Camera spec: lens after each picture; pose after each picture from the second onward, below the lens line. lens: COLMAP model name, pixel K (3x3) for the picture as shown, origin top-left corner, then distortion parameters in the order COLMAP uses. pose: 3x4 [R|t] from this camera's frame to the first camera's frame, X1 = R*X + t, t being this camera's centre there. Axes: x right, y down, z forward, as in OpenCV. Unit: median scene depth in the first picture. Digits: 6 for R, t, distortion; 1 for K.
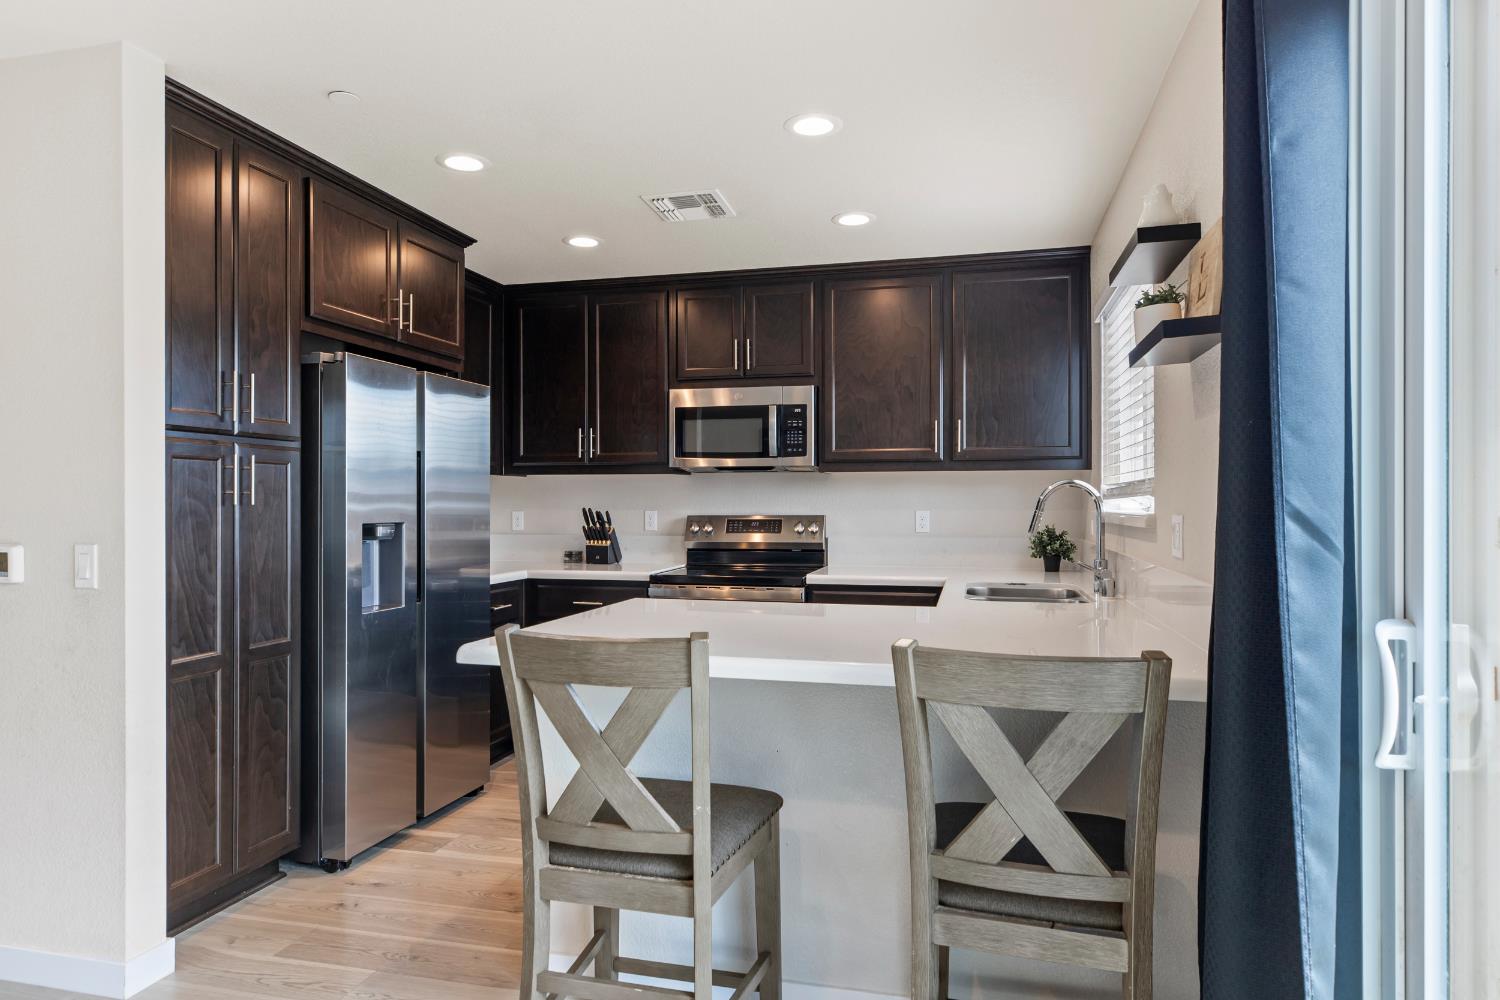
lens RADIAL K [[904.4, 0, 749.0], [0, 904.4, 500.7], [0, 0, 1]] dist [0.003996, 0.001613]
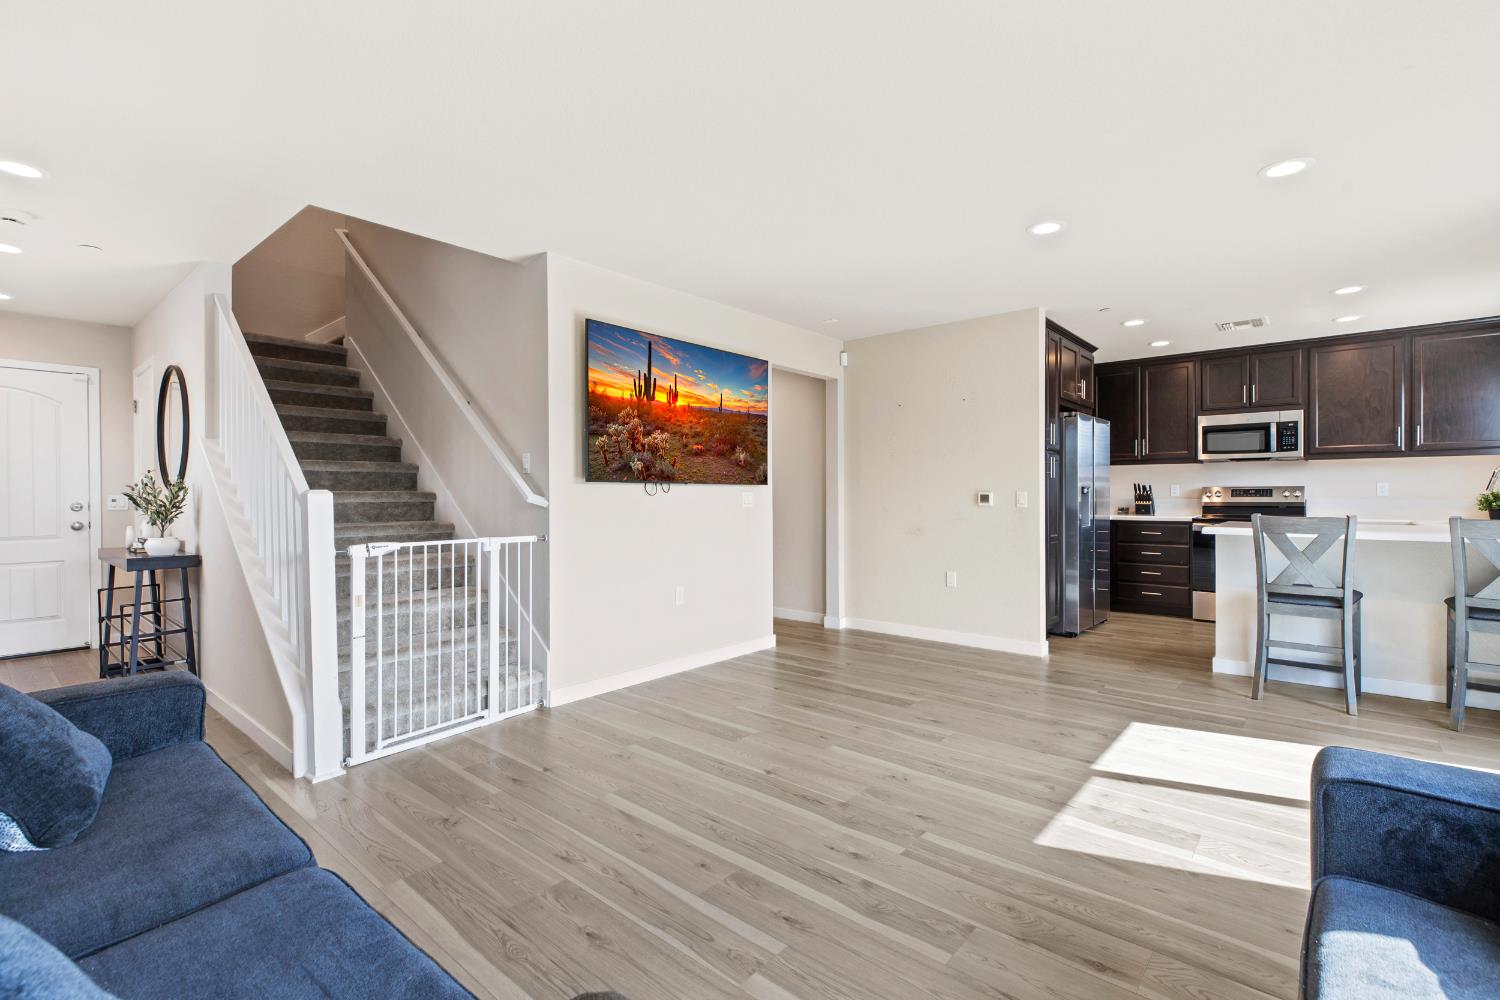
lens RADIAL K [[690.1, 0, 750.3], [0, 690.1, 499.1], [0, 0, 1]] dist [0.004893, 0.000914]
pose [[0.891749, 0.001307, -0.452529, -0.268098], [0.004537, 0.999920, 0.011827, 0.022044], [0.452508, -0.012600, 0.891671, -0.647075]]
